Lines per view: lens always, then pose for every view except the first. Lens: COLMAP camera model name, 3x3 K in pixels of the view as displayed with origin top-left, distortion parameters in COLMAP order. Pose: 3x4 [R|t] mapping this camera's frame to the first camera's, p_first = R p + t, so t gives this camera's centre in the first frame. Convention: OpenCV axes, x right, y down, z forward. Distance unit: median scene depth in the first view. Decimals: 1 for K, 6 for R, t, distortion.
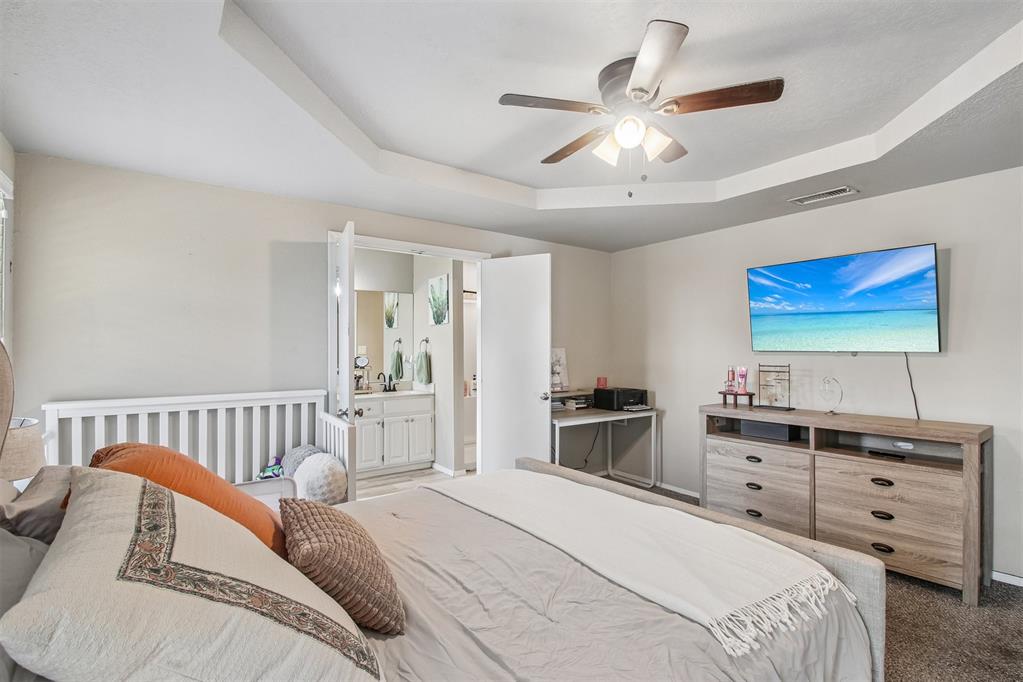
lens RADIAL K [[476.6, 0, 512.7], [0, 476.6, 346.5], [0, 0, 1]] dist [0.001022, -0.003037]
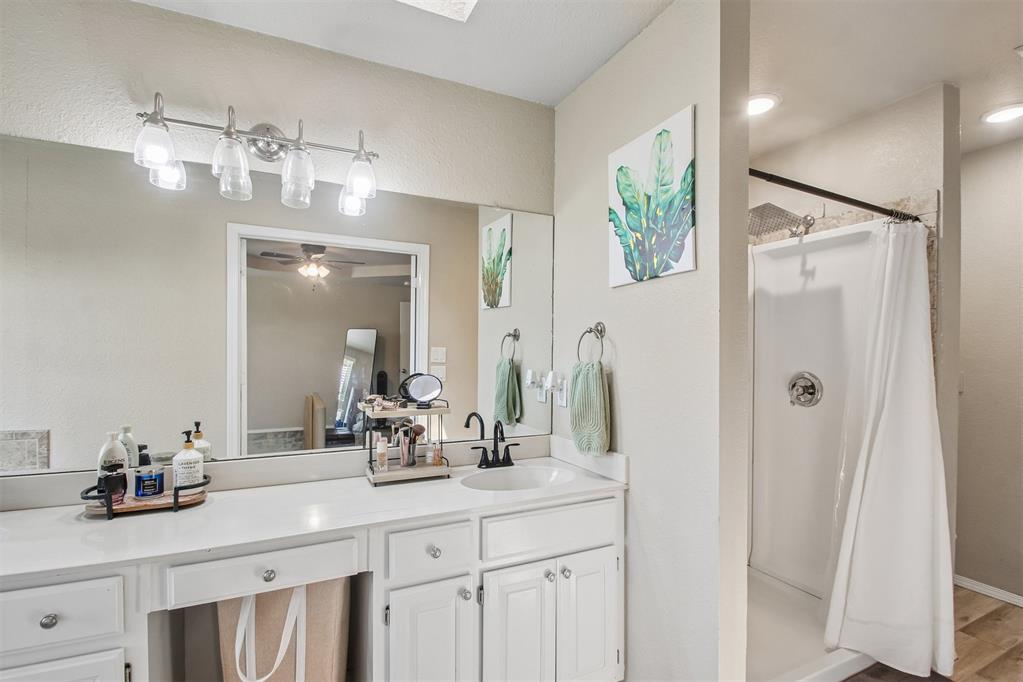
lens RADIAL K [[476.6, 0, 516.4], [0, 476.6, 354.2], [0, 0, 1]] dist [0.001022, -0.003037]
pose [[0.985280, 0.010592, -0.170619, -0.178495], [-0.009747, 0.999936, 0.005791, 0.003187], [0.170670, -0.004043, 0.985320, 0.631187]]
